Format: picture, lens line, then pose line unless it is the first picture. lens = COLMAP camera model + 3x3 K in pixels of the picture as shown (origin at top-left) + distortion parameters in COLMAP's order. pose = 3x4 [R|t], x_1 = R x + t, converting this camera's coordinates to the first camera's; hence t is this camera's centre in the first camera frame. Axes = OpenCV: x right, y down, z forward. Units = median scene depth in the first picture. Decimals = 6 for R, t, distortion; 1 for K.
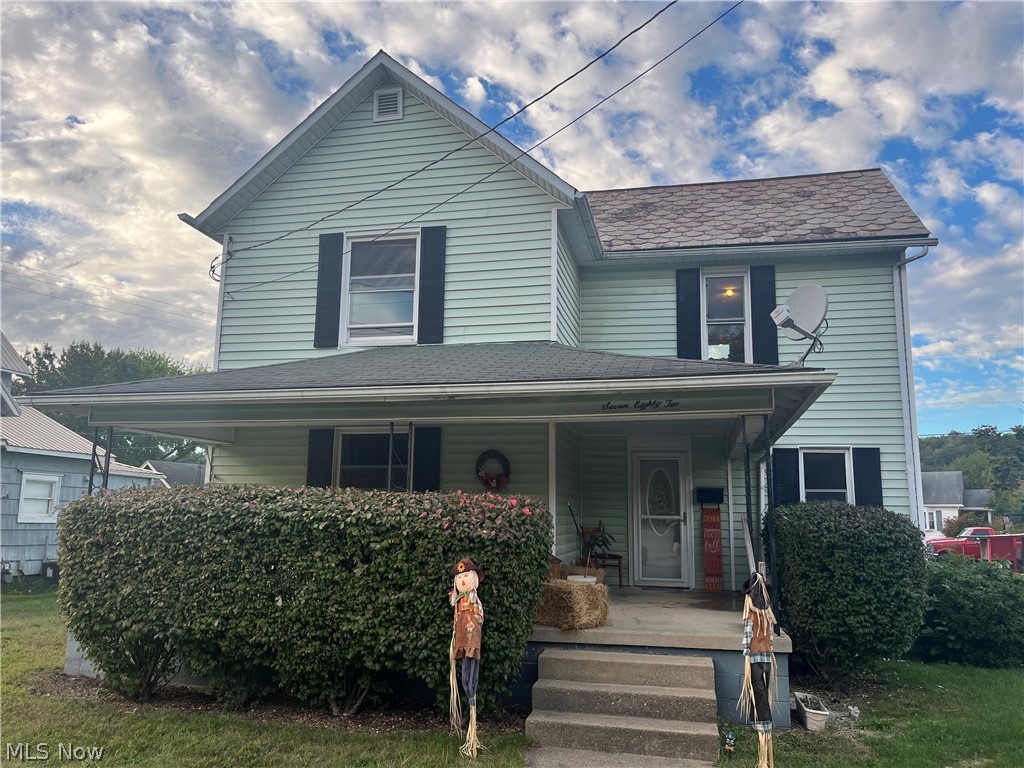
lens RADIAL K [[781.6, 0, 512.4], [0, 781.6, 383.9], [0, 0, 1]] dist [0.028358, -0.009812]
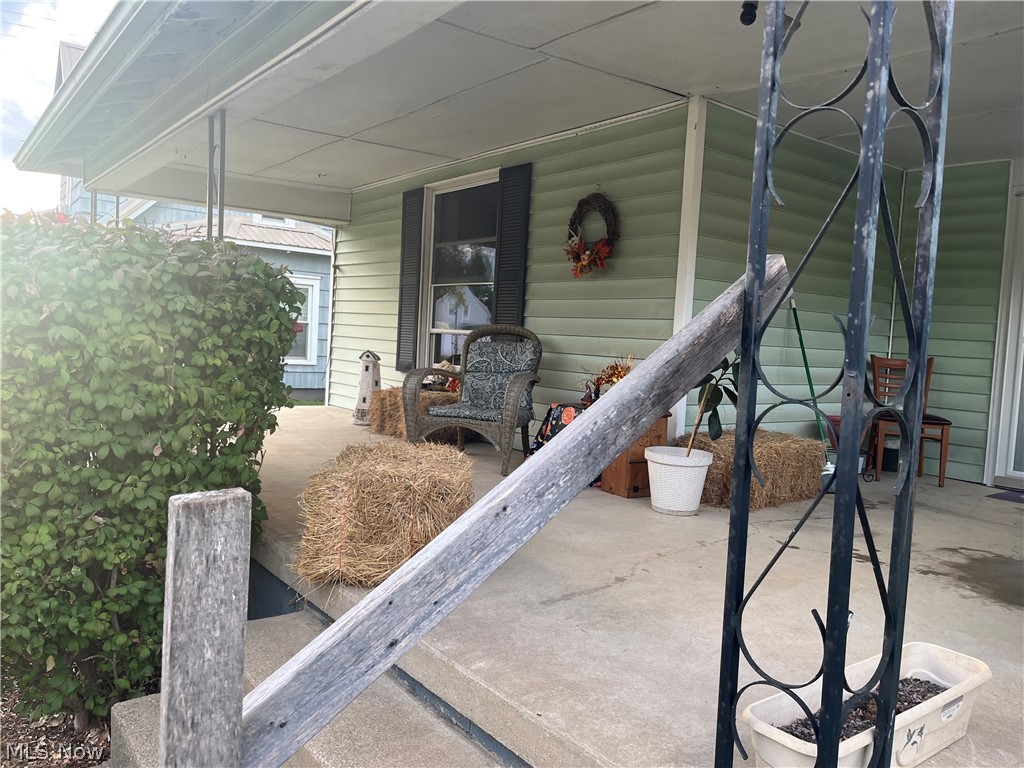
lens RADIAL K [[781.6, 0, 513.1], [0, 781.6, 383.6], [0, 0, 1]] dist [0.028358, -0.009812]
pose [[0.772488, 0.066707, -0.631515, 0.263543], [0.063341, 0.981414, 0.181148, 0.109308], [0.631862, -0.179935, 0.753906, 0.552796]]
